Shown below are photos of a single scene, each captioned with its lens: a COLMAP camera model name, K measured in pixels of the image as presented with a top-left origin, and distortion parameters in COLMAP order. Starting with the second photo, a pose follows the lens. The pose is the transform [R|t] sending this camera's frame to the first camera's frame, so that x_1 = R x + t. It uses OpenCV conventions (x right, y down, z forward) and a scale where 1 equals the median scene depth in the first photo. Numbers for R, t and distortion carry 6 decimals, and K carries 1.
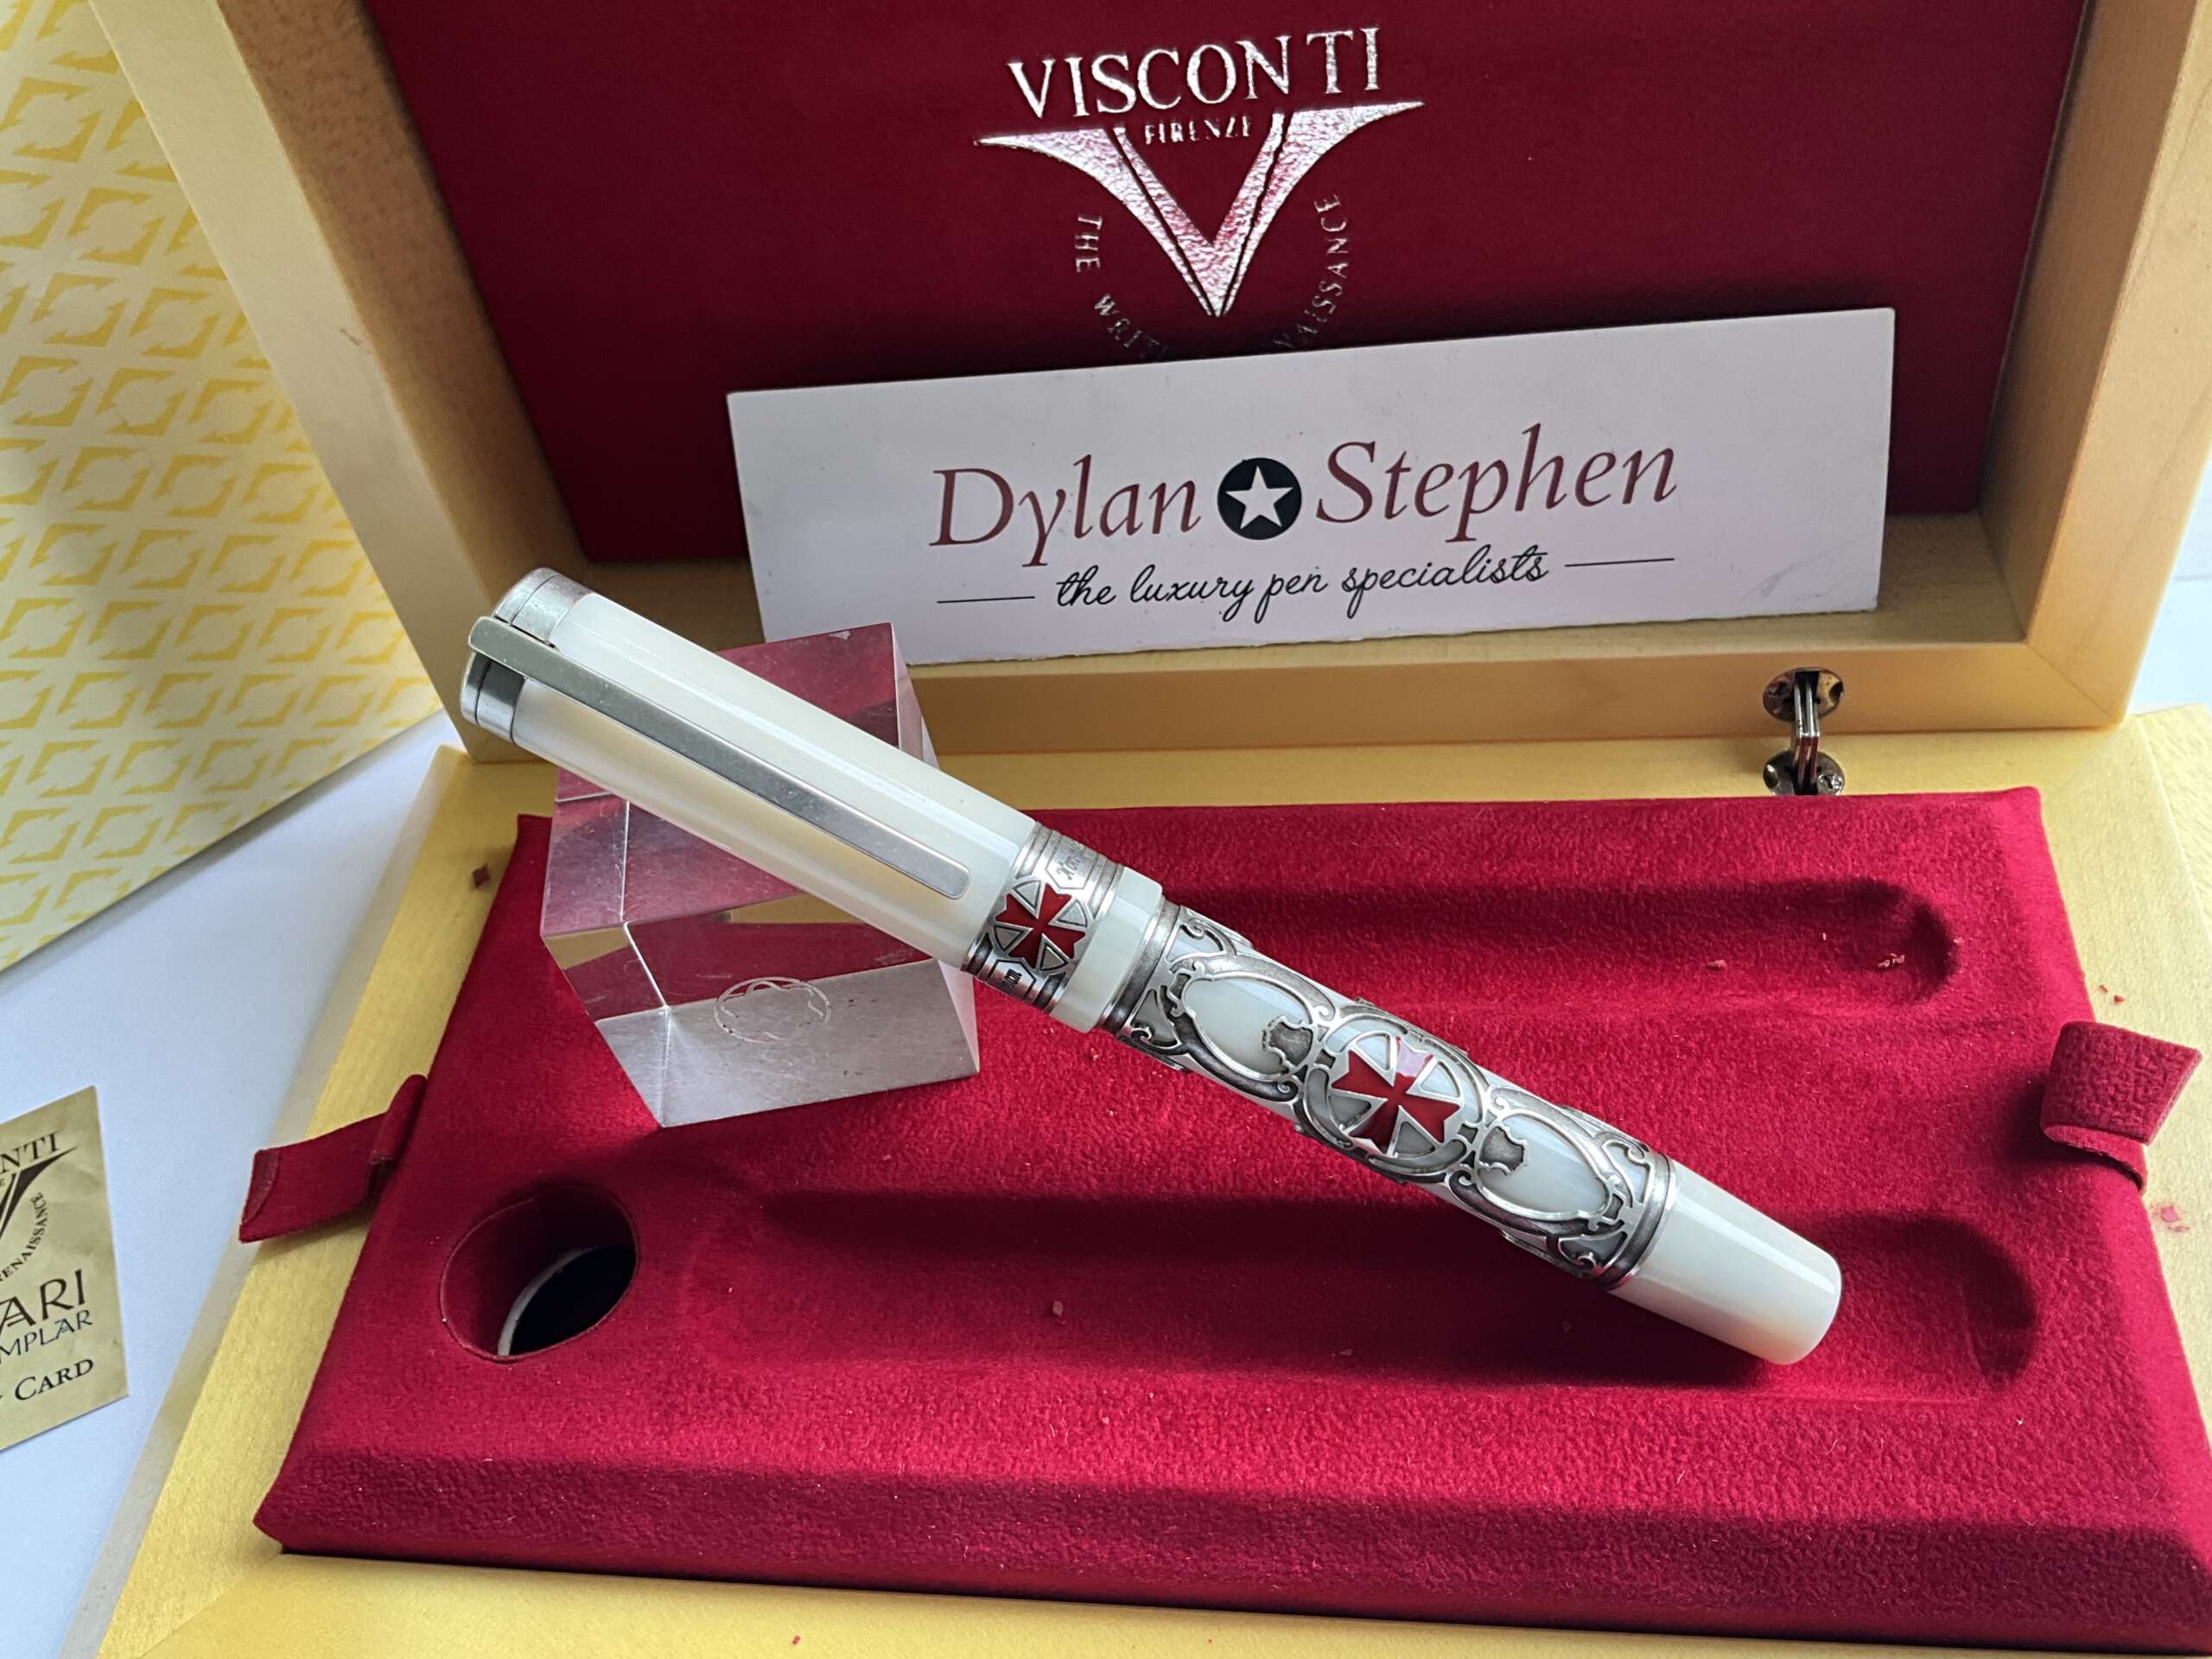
lens RADIAL K [[1858.9, 0, 1107.7], [0, 1858.9, 829.0], [0, 0, 1]] dist [0.122141, -0.299577]
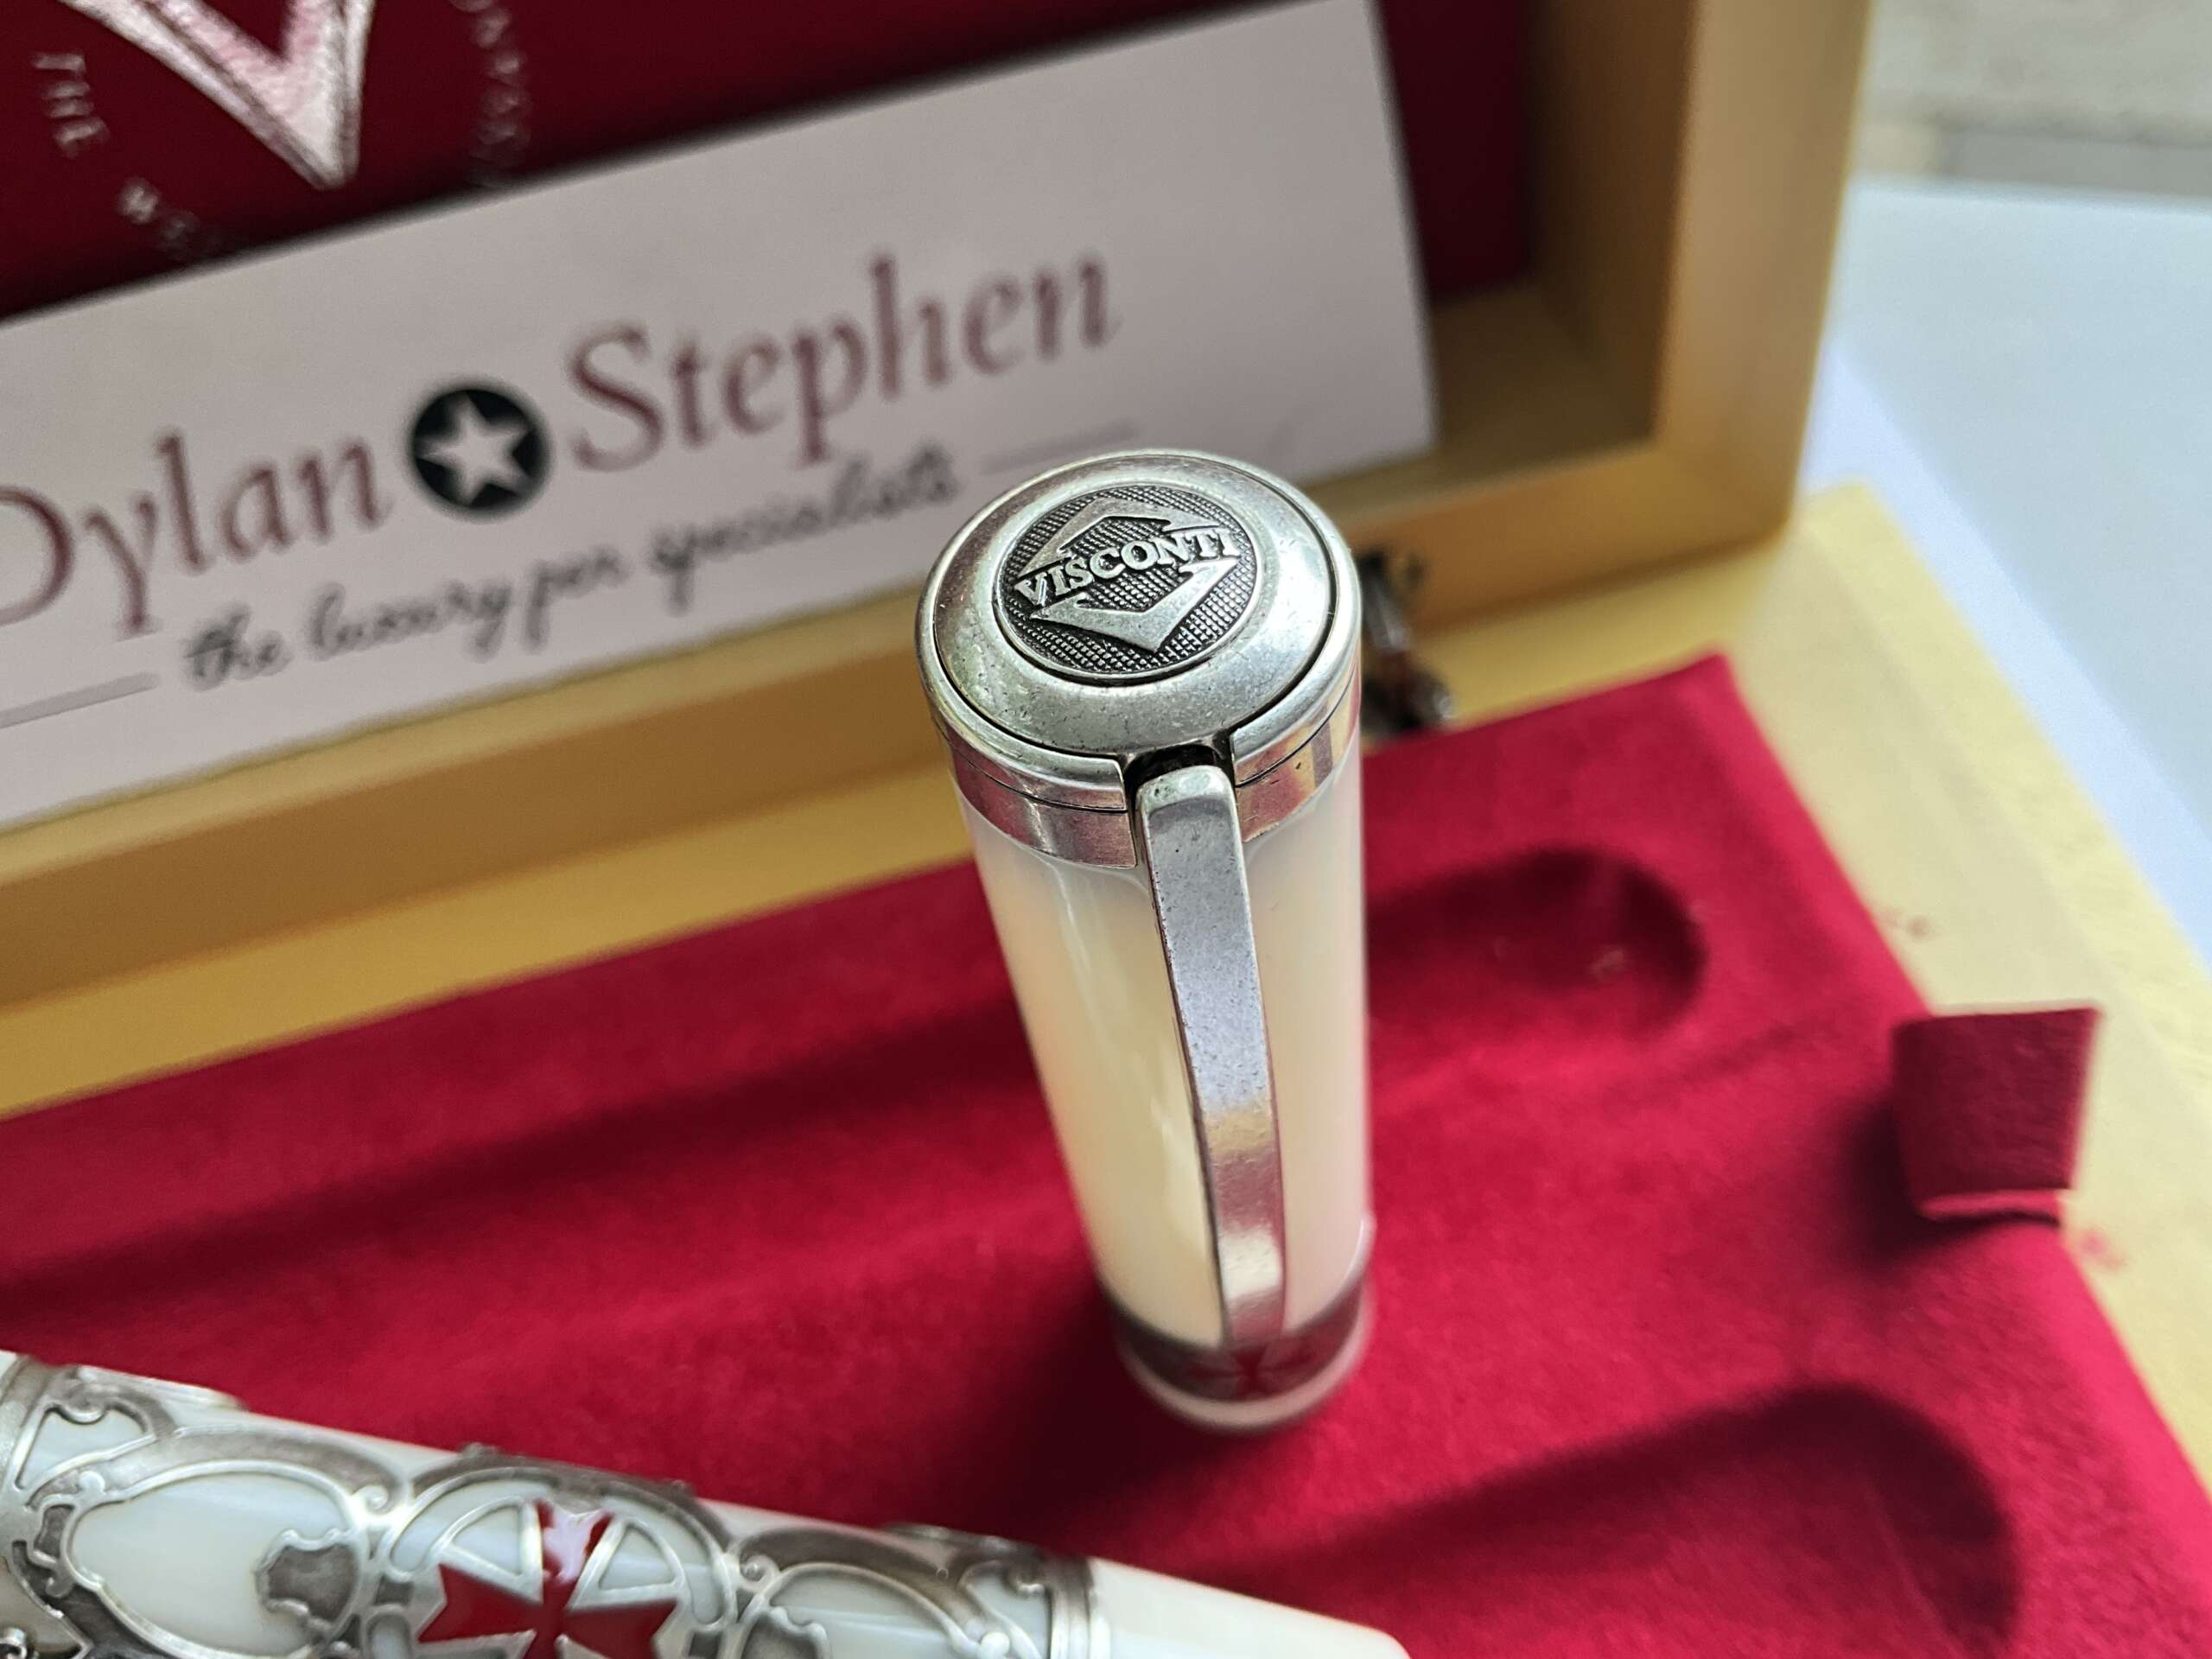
lens RADIAL K [[1895.5, 0, 1106.0], [0, 1895.5, 829.5], [0, 0, 1]] dist [0.094974, -0.242196]
pose [[0.944252, -0.246590, 0.218130, 0.119315], [0.241967, 0.969092, 0.048092, -0.047349], [-0.223247, 0.007370, 0.974734, 0.391722]]
